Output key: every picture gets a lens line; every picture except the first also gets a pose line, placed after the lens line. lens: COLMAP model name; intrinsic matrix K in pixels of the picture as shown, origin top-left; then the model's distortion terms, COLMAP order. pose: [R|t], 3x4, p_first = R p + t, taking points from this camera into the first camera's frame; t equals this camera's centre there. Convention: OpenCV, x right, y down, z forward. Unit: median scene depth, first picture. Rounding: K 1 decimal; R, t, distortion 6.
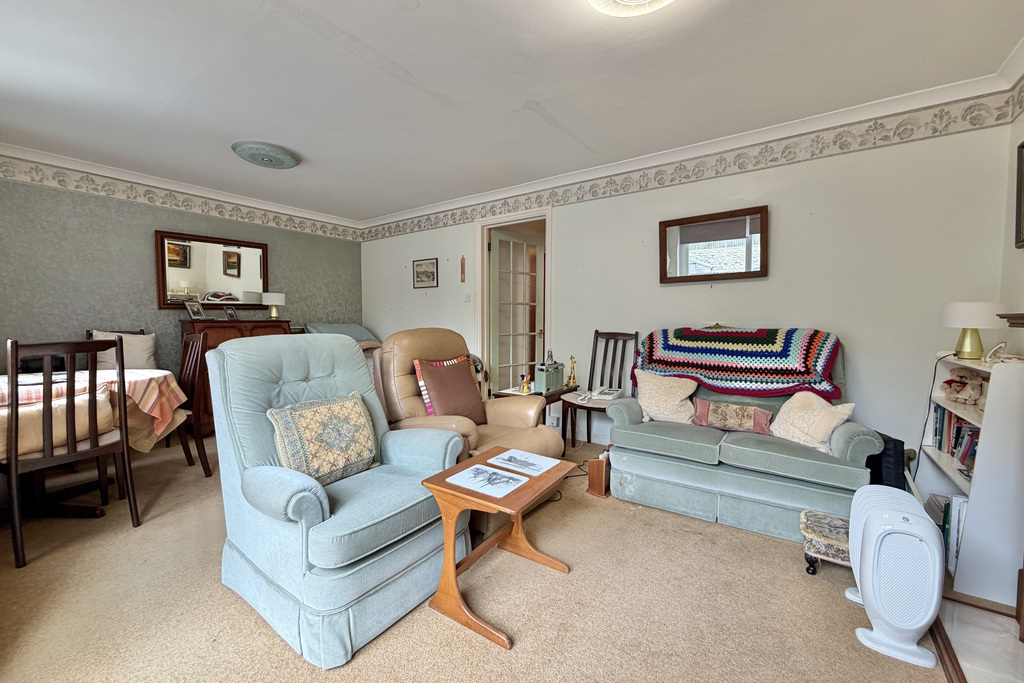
lens RADIAL K [[408.6, 0, 509.8], [0, 408.6, 340.0], [0, 0, 1]] dist [-0.001084, 0.000327]
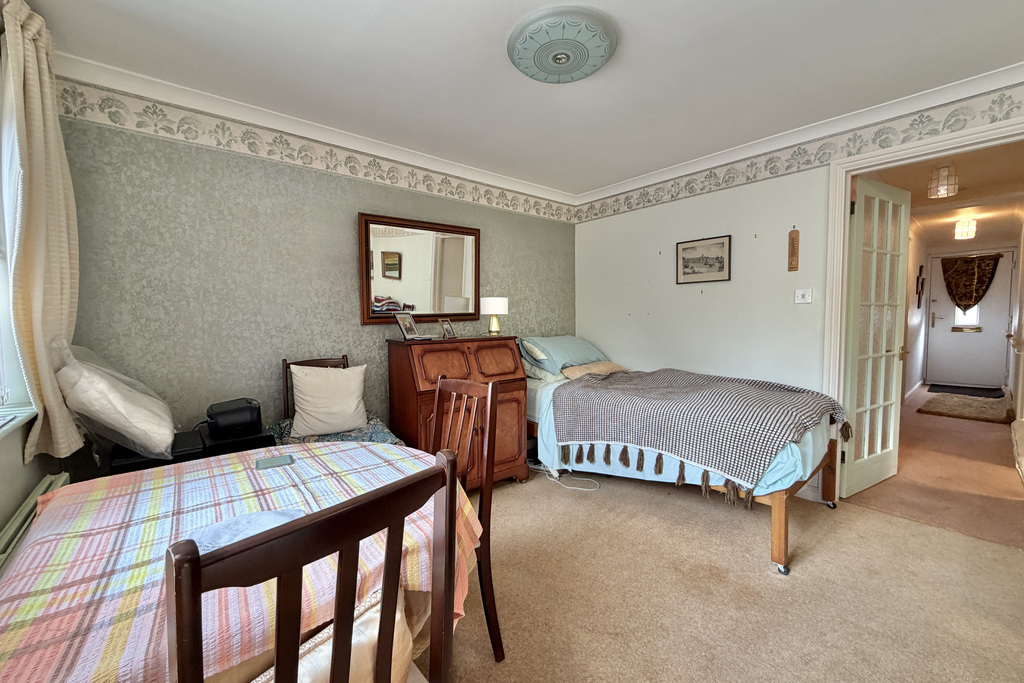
lens RADIAL K [[408.6, 0, 509.8], [0, 408.6, 340.0], [0, 0, 1]] dist [-0.001084, 0.000327]
pose [[0.971851, -0.001788, -0.235588, -0.425615], [0.003927, 0.999955, 0.008608, -0.052300], [0.235562, -0.009290, 0.971815, 0.355933]]
